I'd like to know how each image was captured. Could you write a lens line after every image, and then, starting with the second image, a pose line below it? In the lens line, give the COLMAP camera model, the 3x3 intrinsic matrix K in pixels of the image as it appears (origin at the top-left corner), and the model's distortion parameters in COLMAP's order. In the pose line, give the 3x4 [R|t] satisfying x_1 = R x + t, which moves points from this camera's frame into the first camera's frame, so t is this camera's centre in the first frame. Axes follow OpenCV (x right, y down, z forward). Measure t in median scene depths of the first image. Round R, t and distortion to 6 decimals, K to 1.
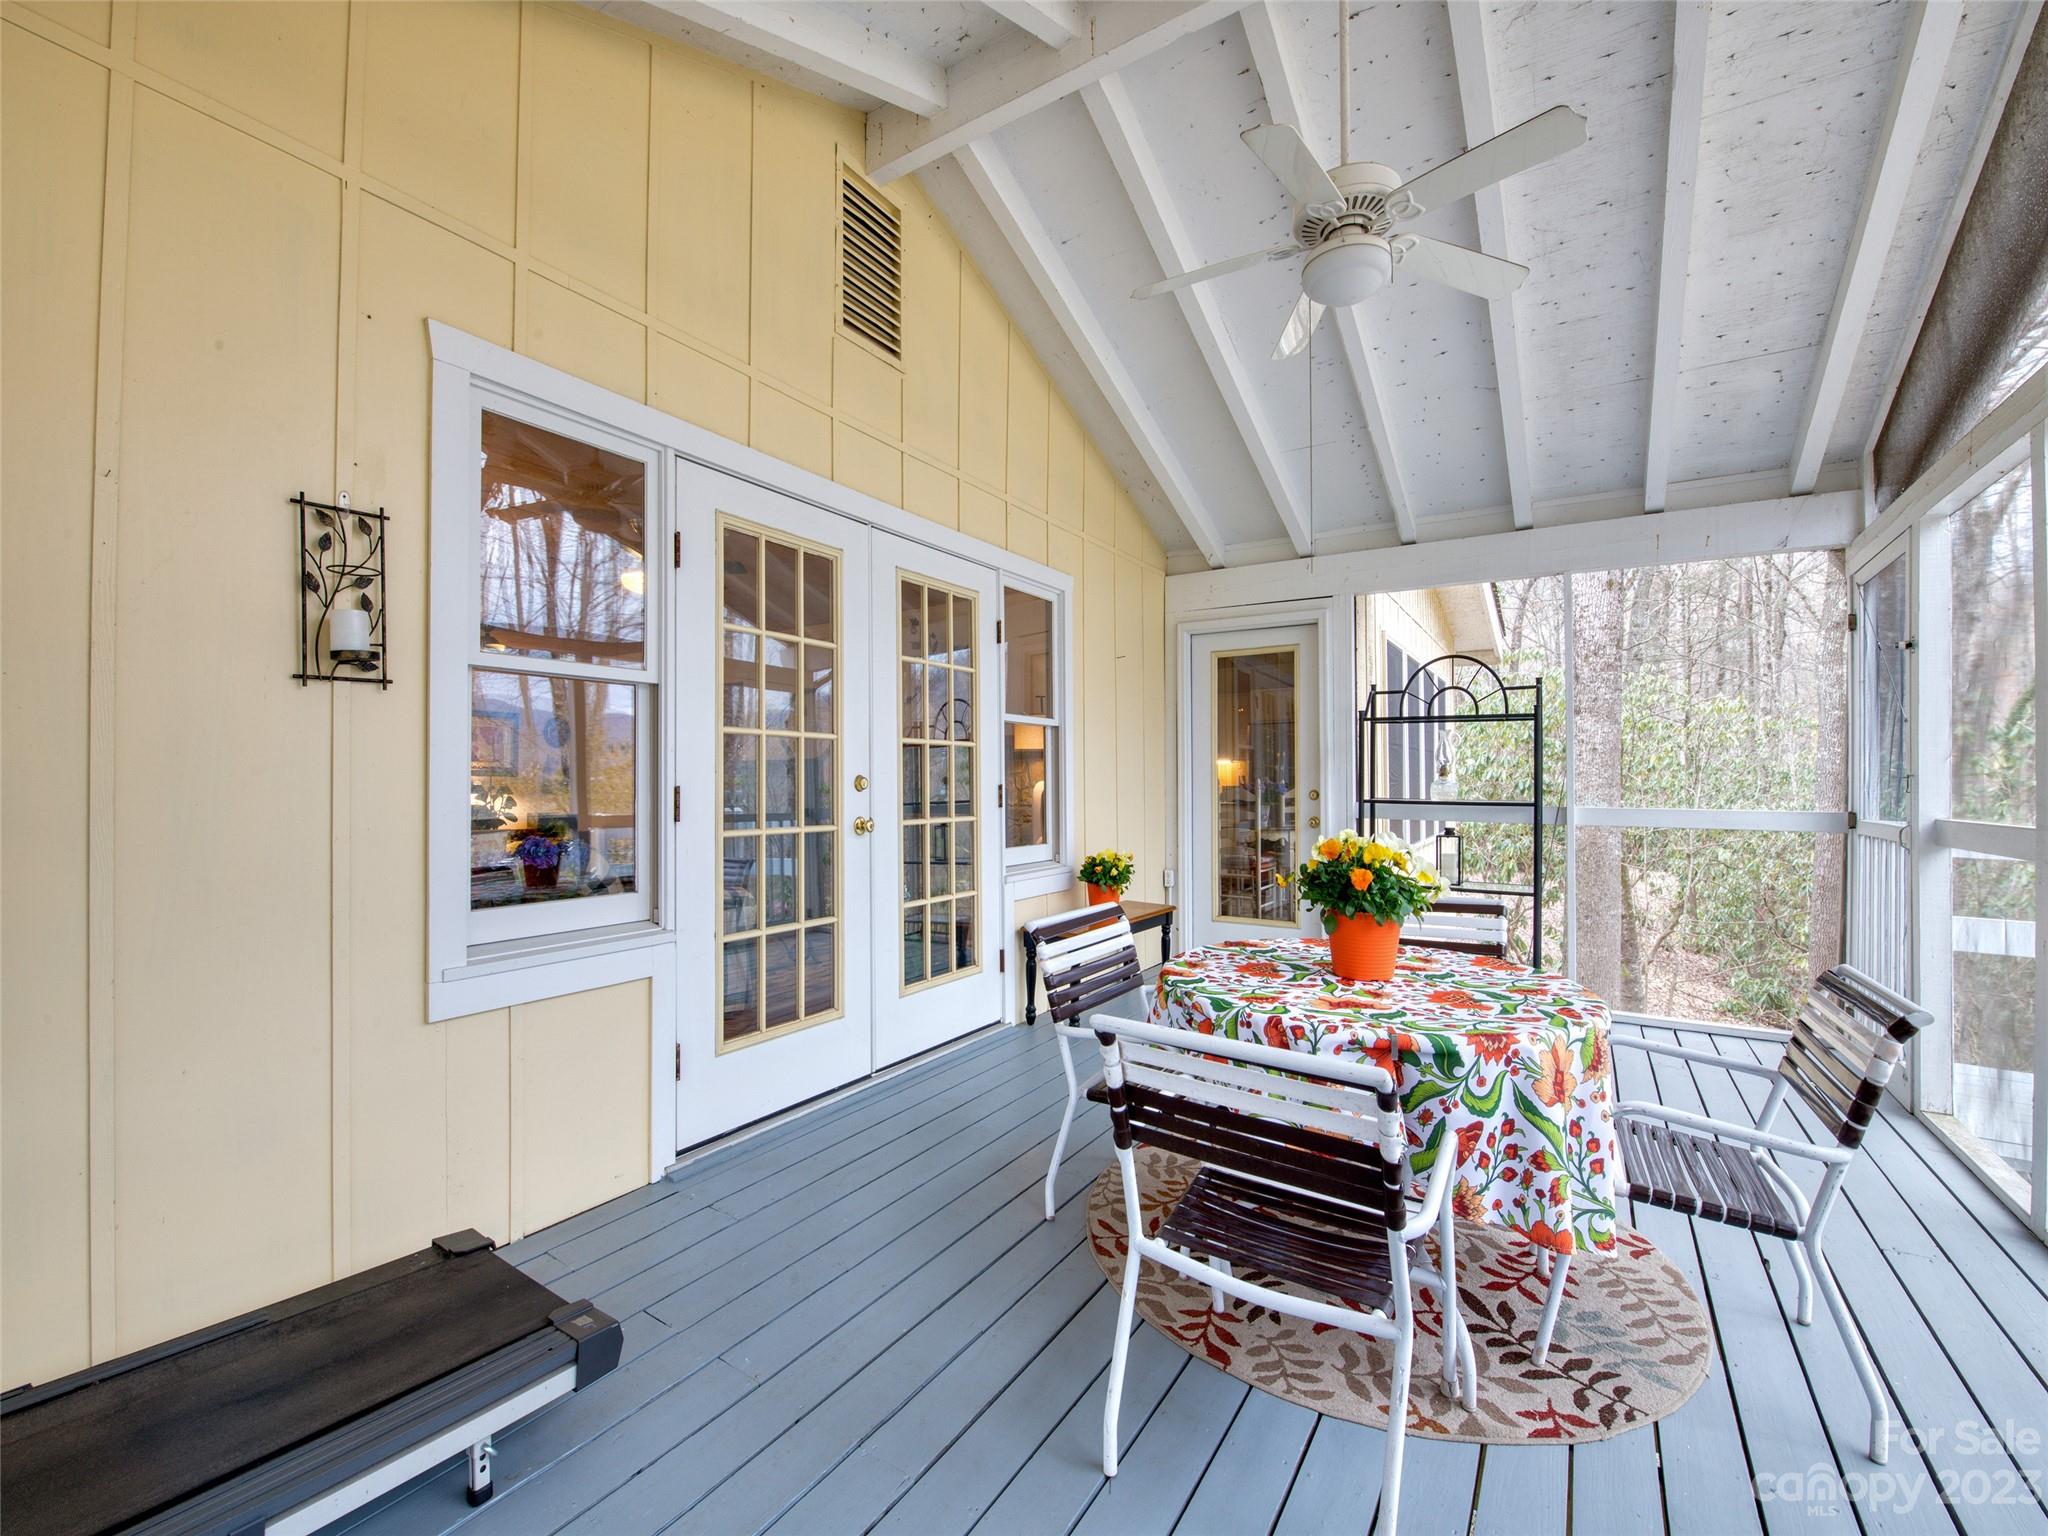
lens RADIAL K [[862.3, 0, 1029.9], [0, 862.3, 768.1], [0, 0, 1]] dist [-0.019173, -0.000523]
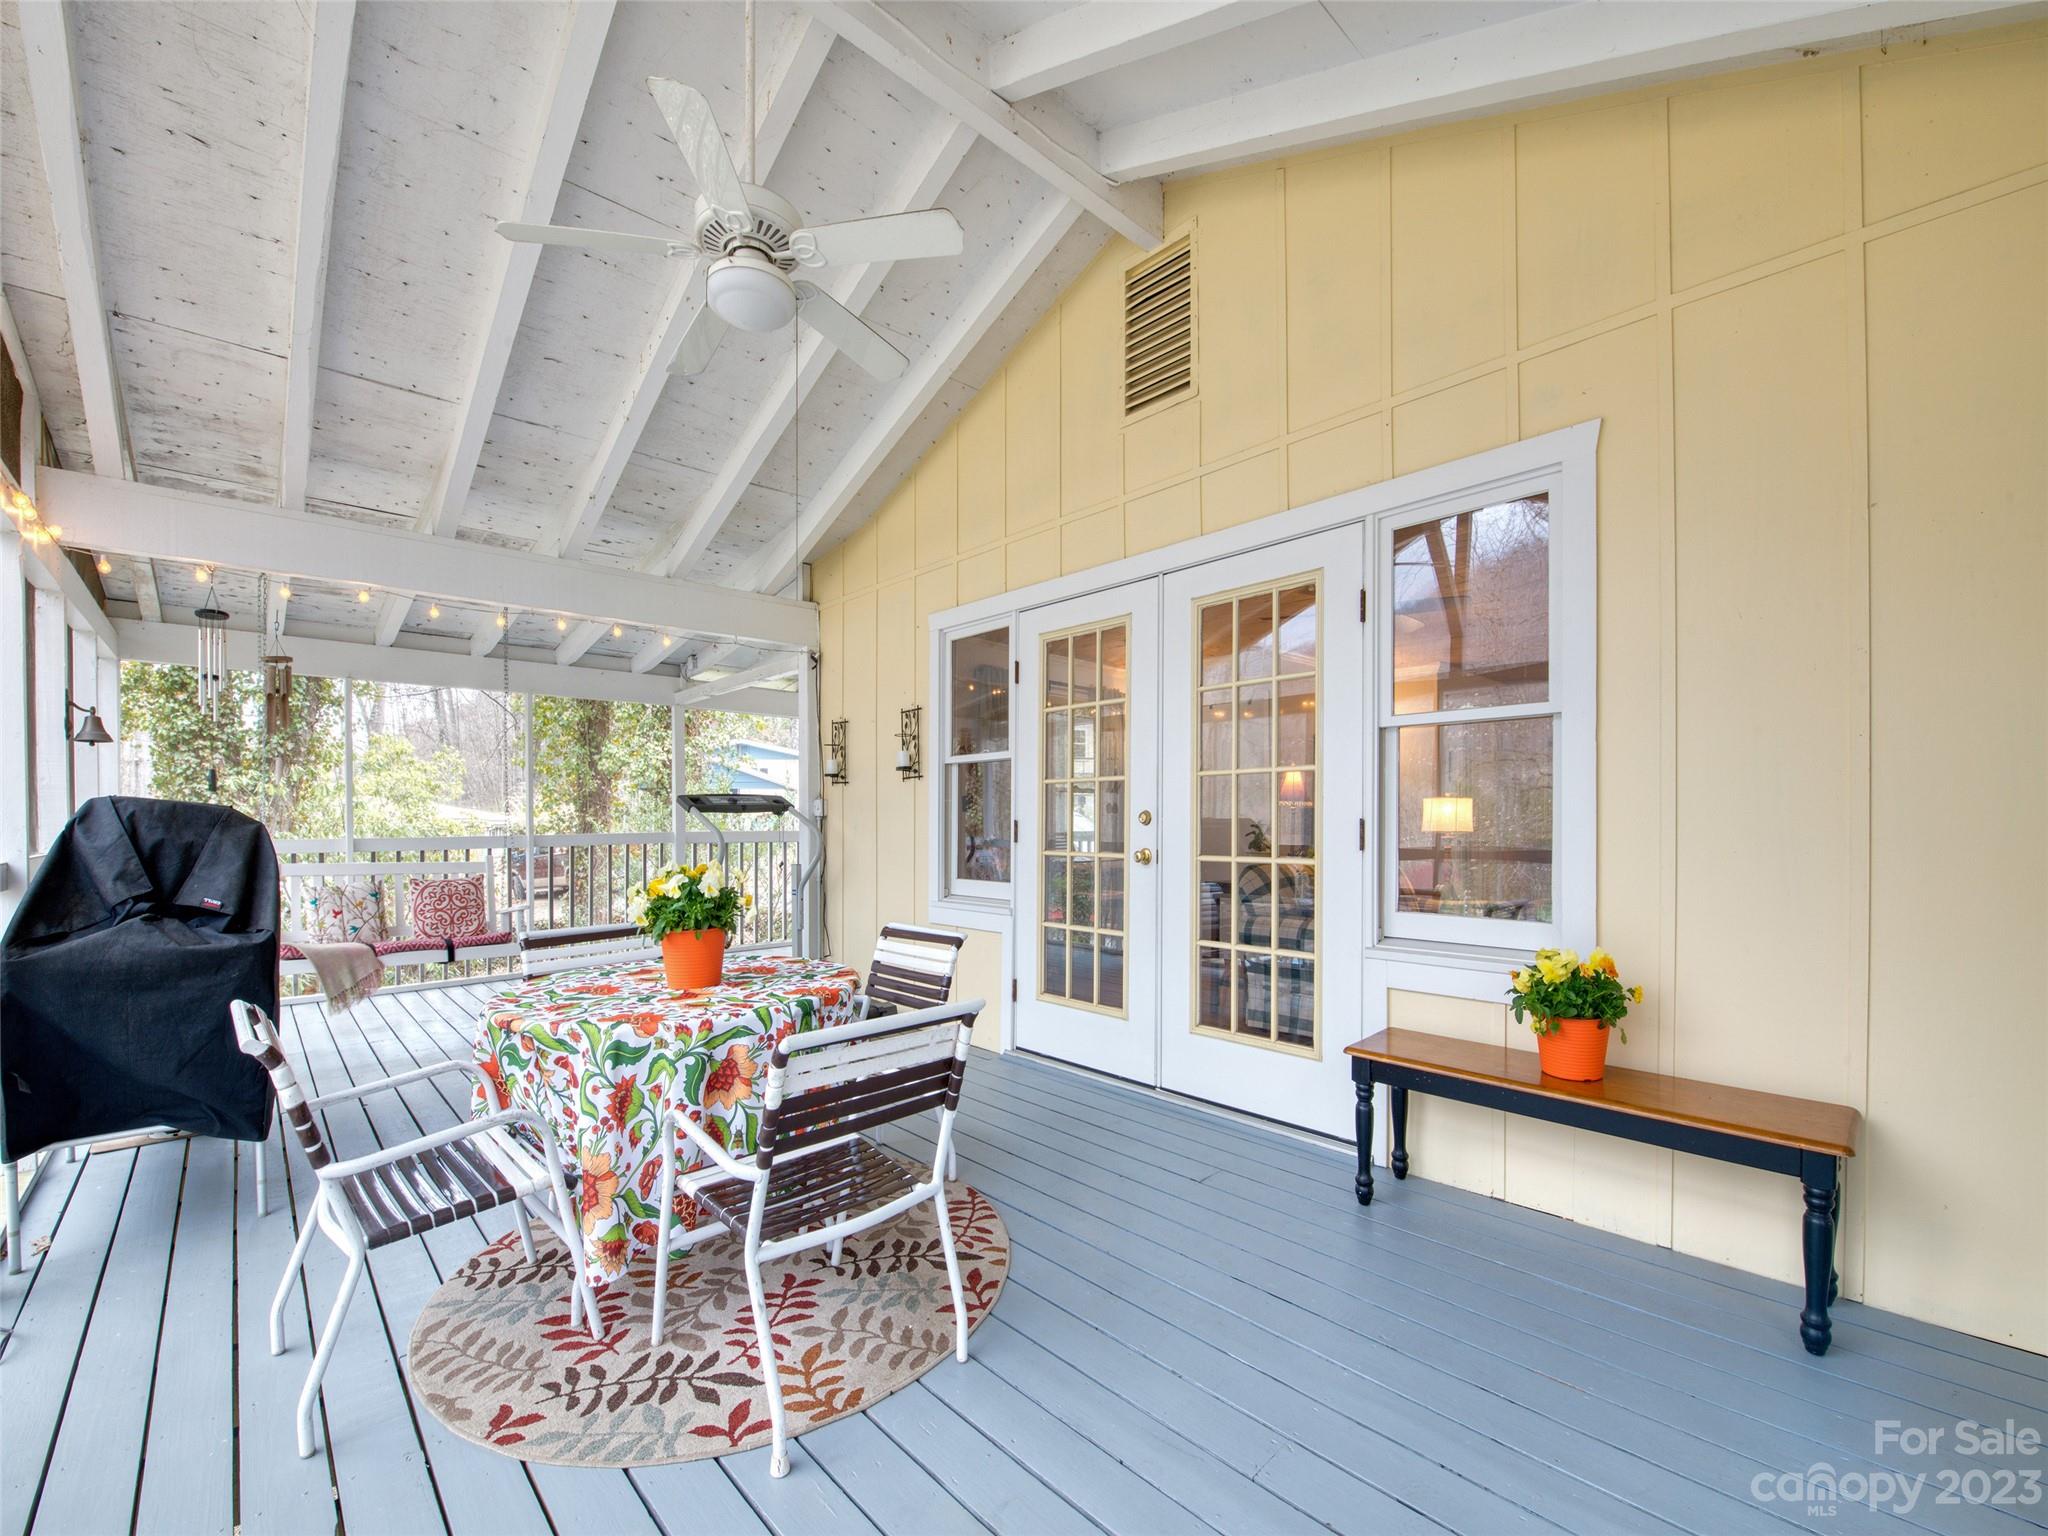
lens RADIAL K [[832.4, 0, 992.3], [0, 832.4, 815.4], [0, 0, 1]] dist [-0.001973, -0.000256]
pose [[-0.259286, 0.002225, -0.965798, 0.940918], [0.023609, 0.999713, -0.004035, 0.015041], [0.965512, -0.023848, -0.259264, 1.155915]]
